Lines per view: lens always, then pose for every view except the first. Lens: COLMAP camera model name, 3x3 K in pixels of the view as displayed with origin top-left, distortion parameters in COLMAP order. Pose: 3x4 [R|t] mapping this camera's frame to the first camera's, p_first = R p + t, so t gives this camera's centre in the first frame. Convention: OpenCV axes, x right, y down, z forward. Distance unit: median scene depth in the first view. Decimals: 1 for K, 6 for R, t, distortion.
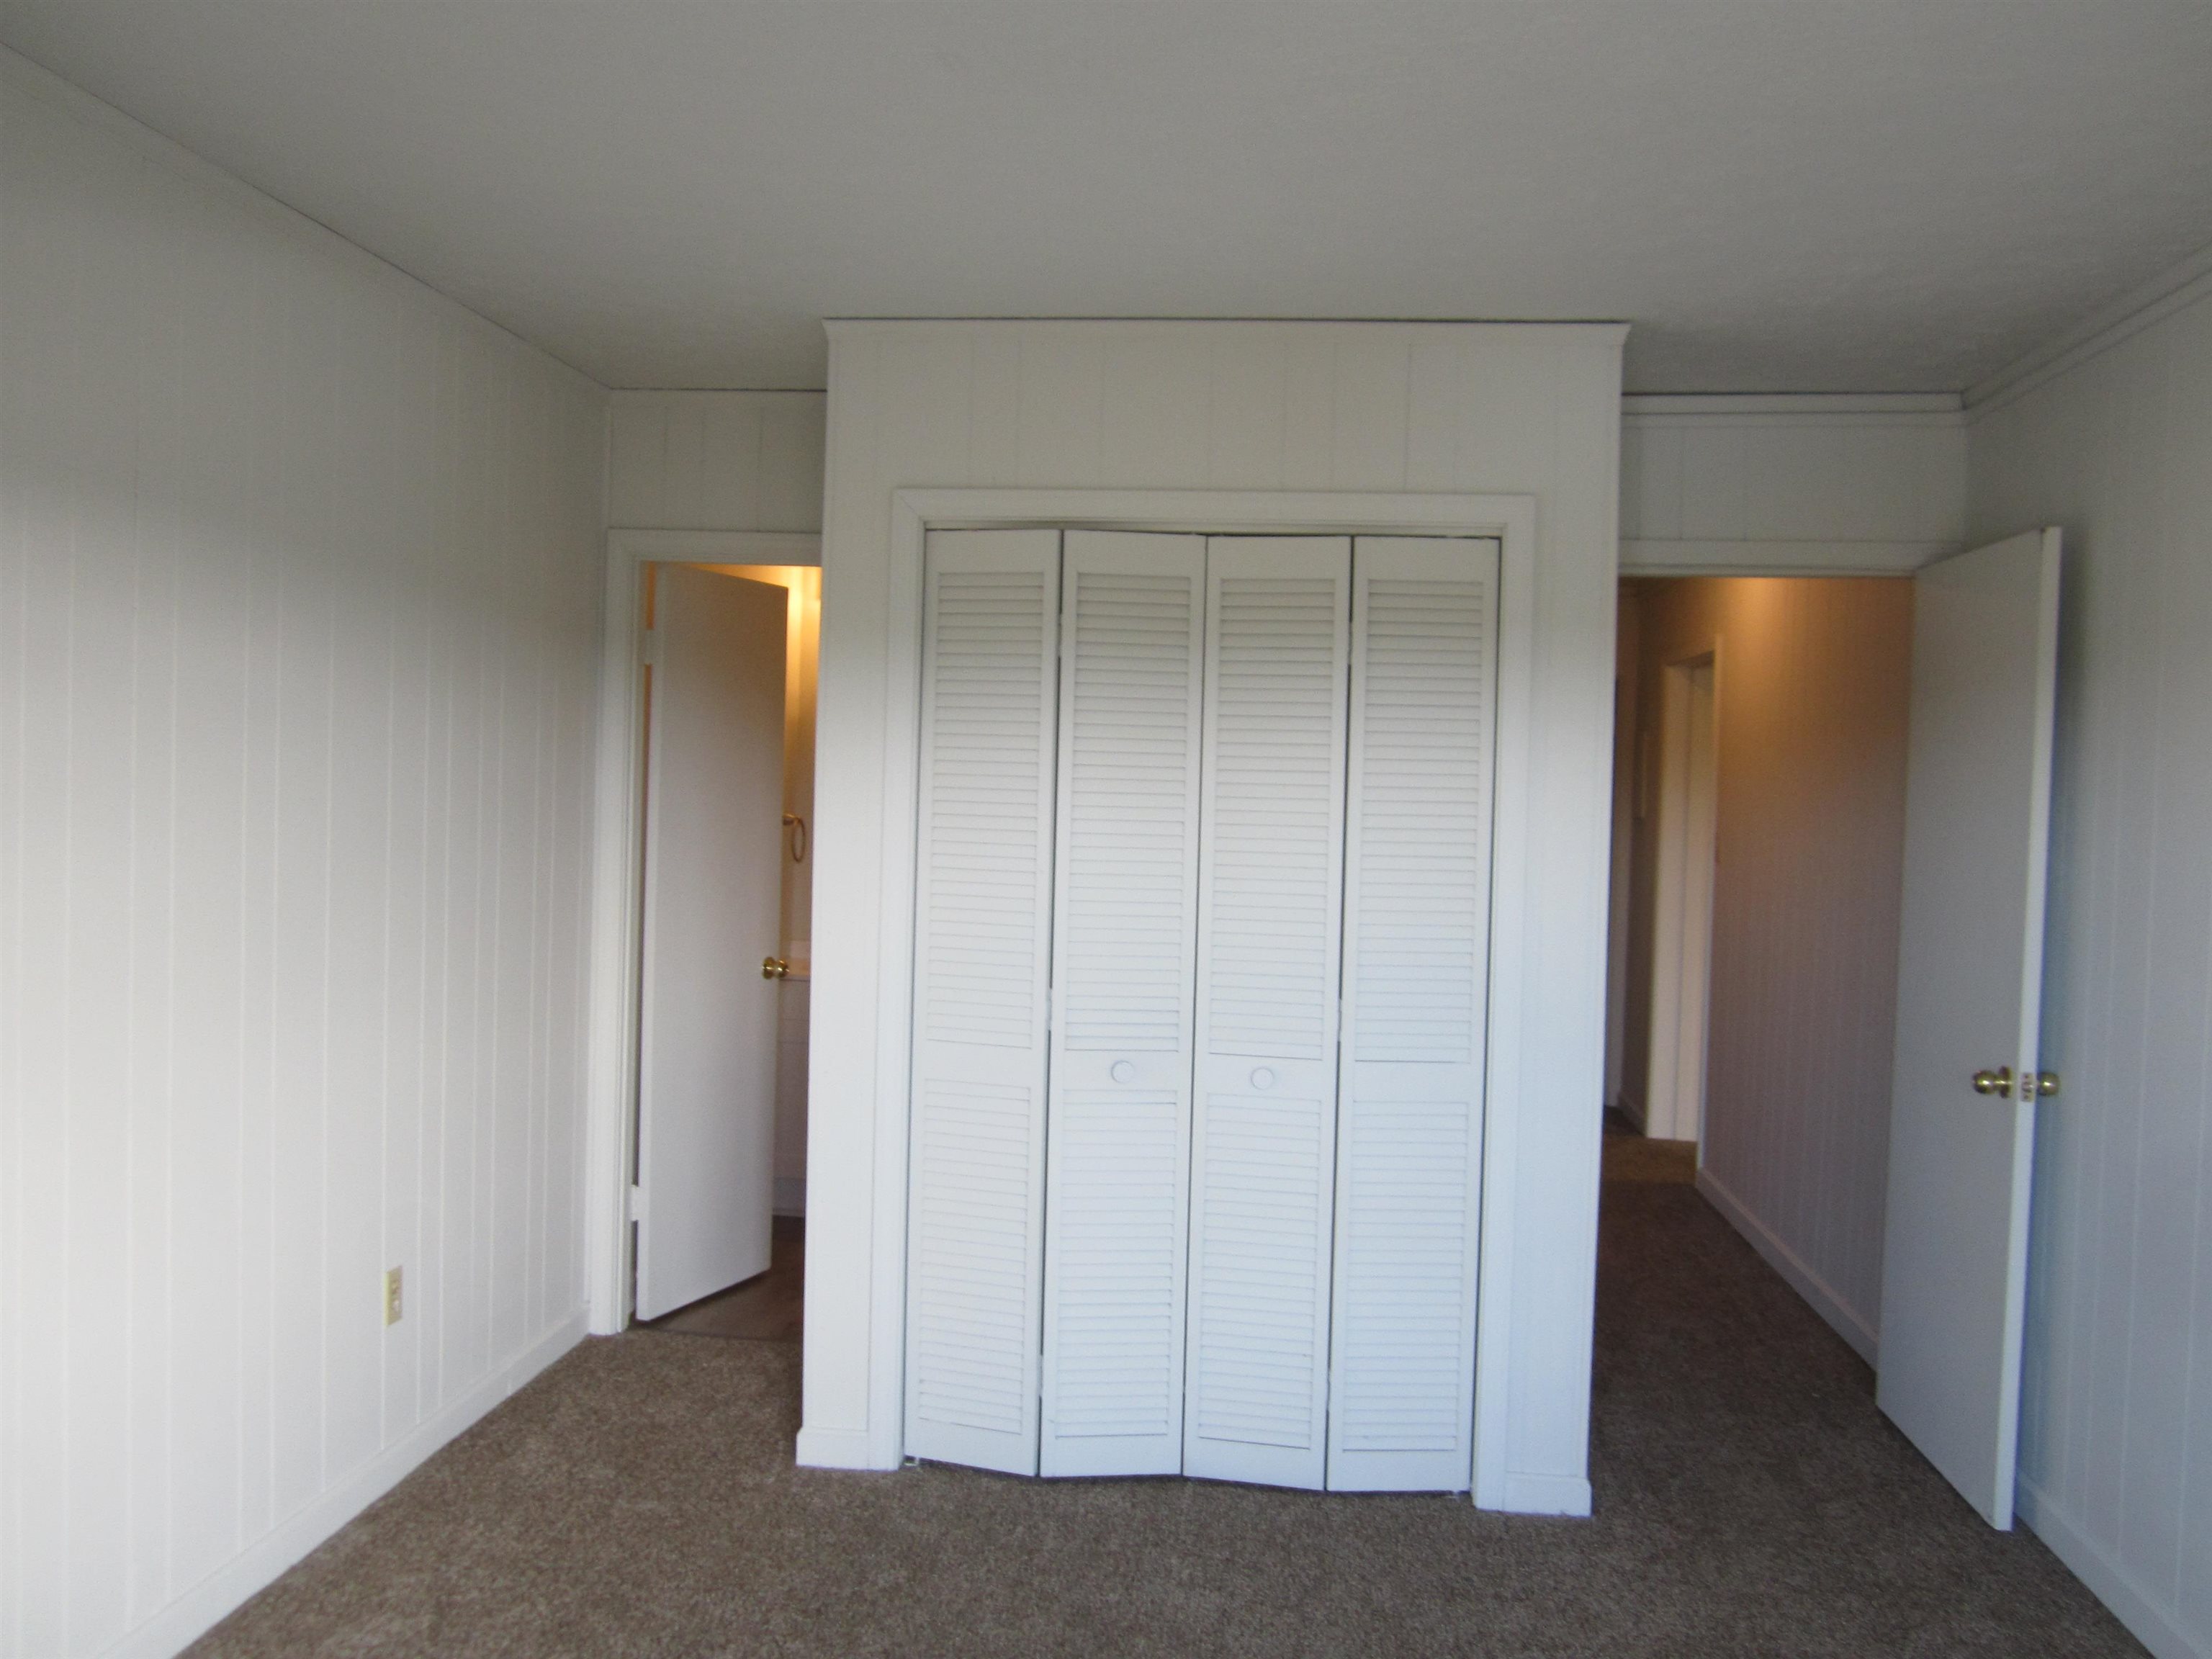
lens RADIAL K [[1832.7, 0, 1106.0], [0, 1832.7, 829.5], [0, 0, 1]] dist [-0.044759, 0.002500]
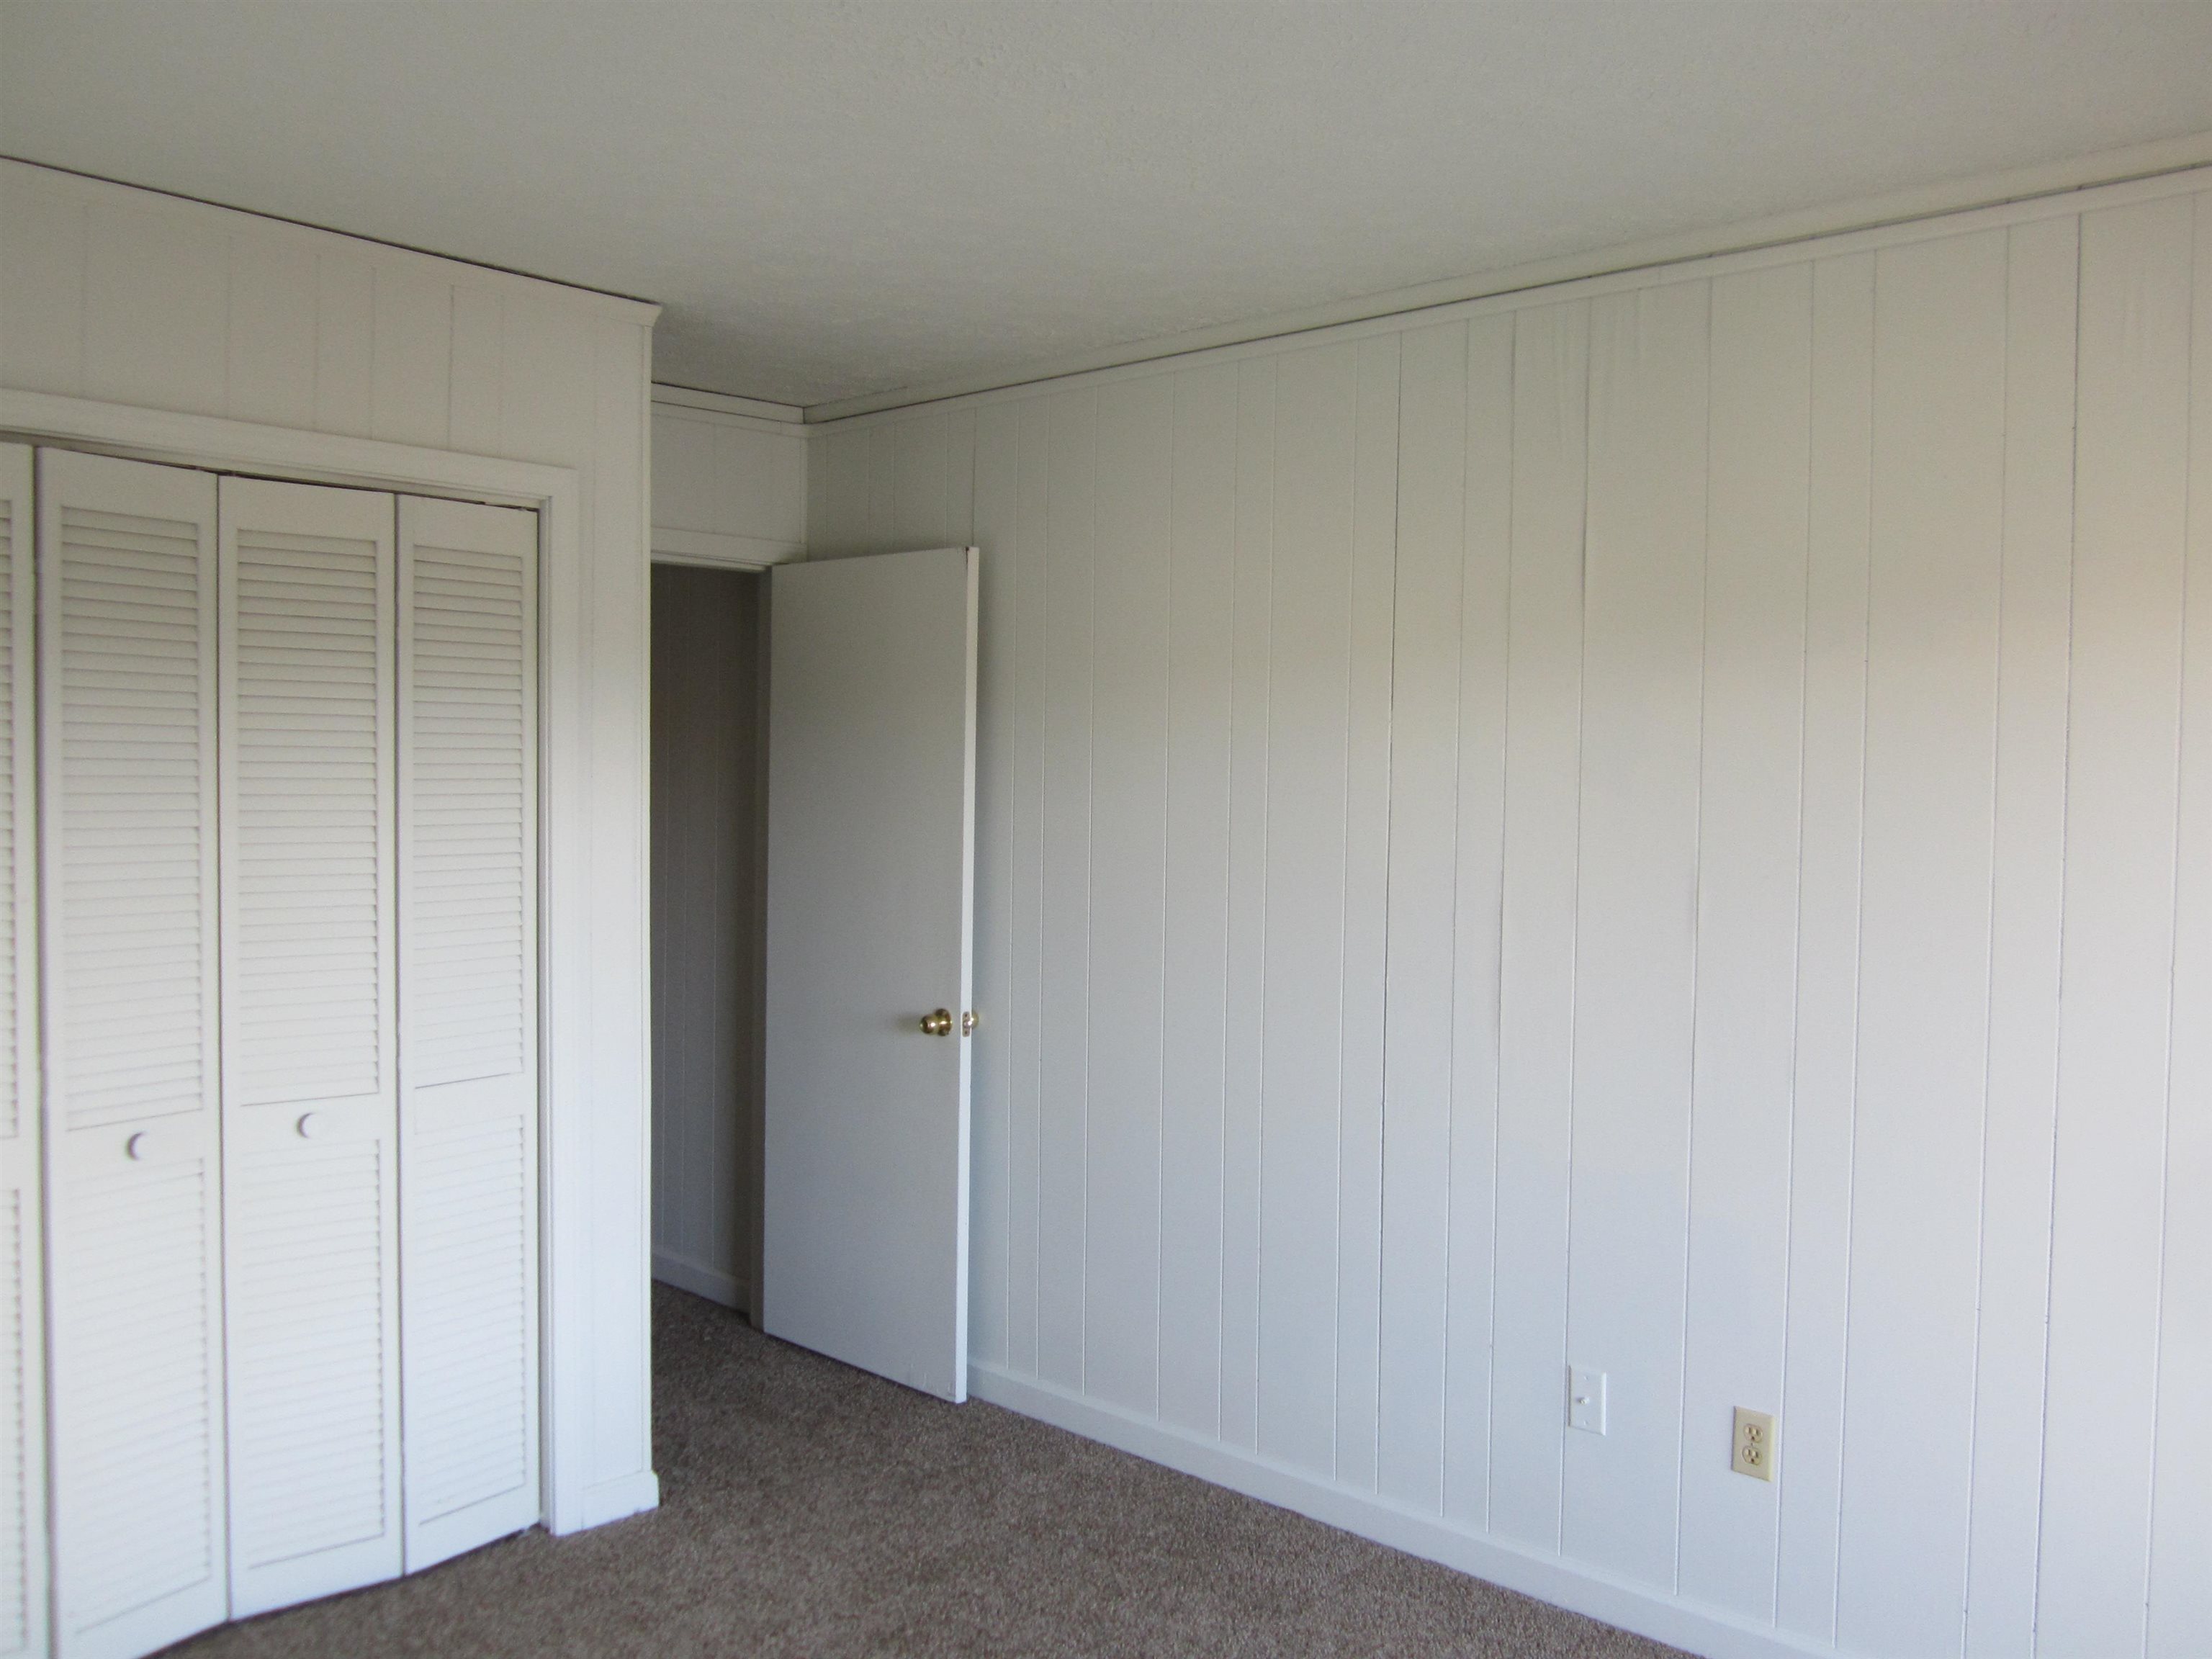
lens RADIAL K [[1832.7, 0, 1106.0], [0, 1832.7, 829.5], [0, 0, 1]] dist [-0.044759, 0.002500]
pose [[0.600328, -0.042090, 0.798646, -0.362801], [0.018245, 0.999075, 0.038938, -0.027274], [-0.799546, -0.008804, 0.600540, 0.204175]]
